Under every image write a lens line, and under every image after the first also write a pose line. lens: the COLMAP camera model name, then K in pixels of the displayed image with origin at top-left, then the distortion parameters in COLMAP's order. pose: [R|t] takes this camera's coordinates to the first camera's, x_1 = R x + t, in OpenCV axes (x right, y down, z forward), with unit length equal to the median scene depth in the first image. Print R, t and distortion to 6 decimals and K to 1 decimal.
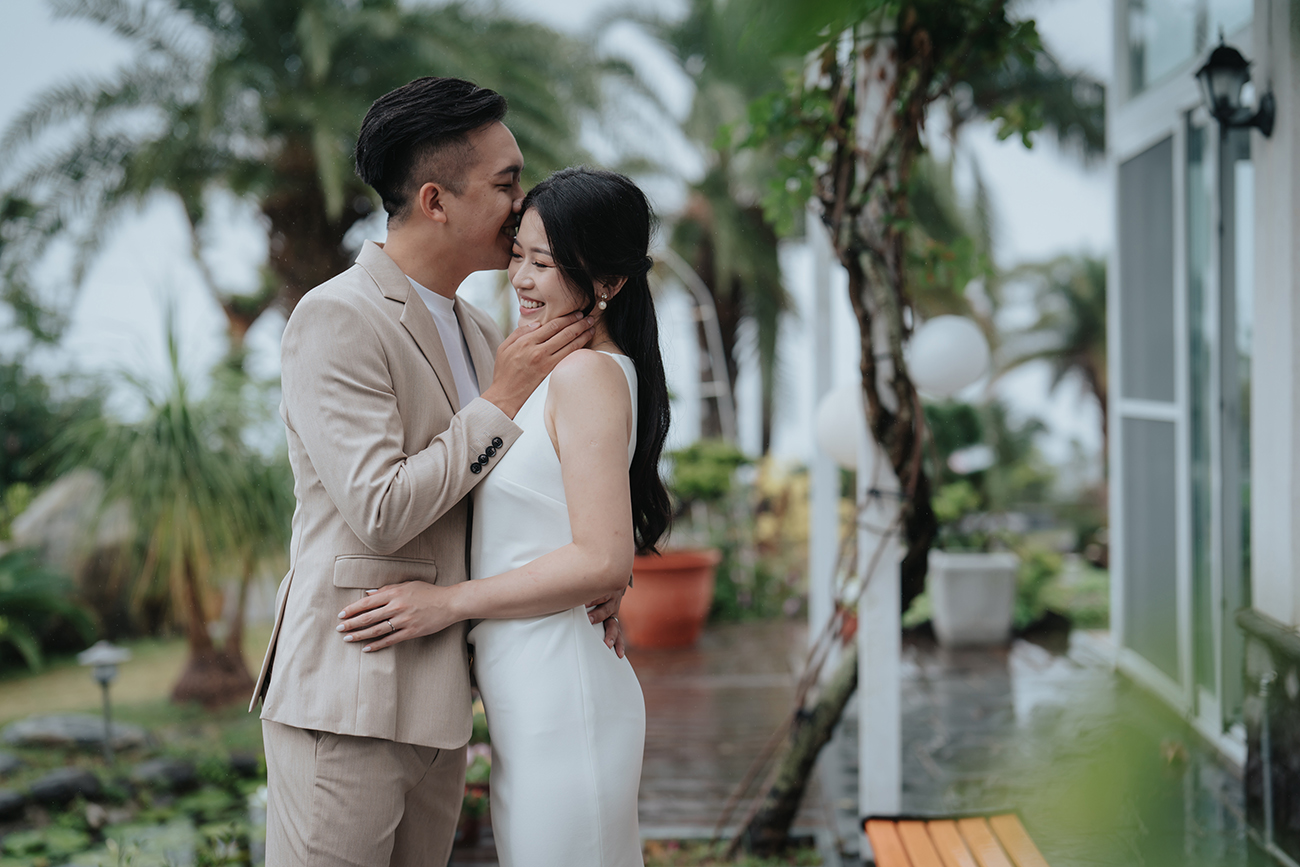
lens RADIAL K [[1871.1, 0, 650.1], [0, 1871.1, 432.0], [0, 0, 1]] dist [-0.008329, 0.000000]
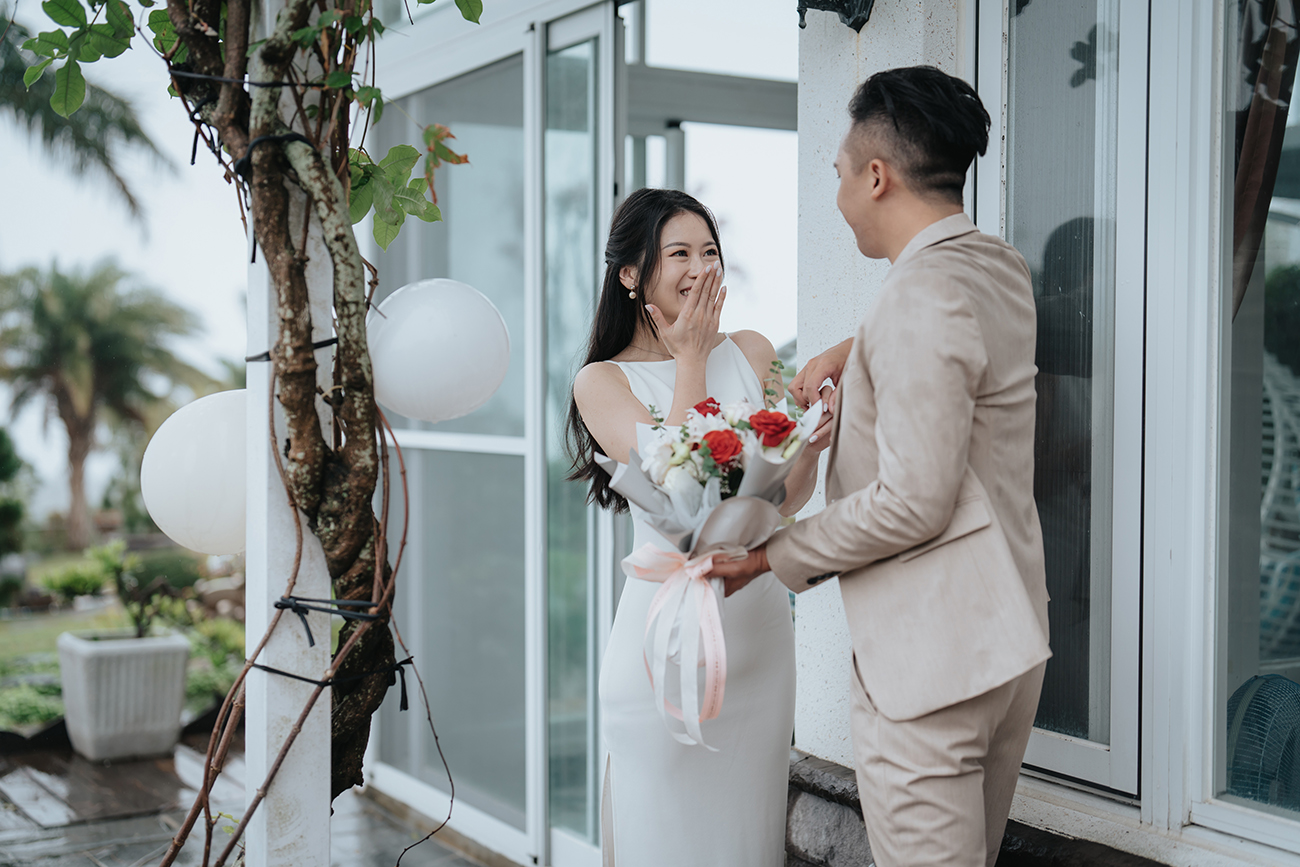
lens RADIAL K [[1871.1, 0, 649.8], [0, 1871.1, 433.7], [0, 0, 1]] dist [-0.008329, 0.000000]
pose [[0.854567, -0.005256, 0.519315, -0.061651], [0.010182, 0.999926, -0.006635, -0.011178], [-0.519242, 0.010958, 0.854557, 0.512202]]
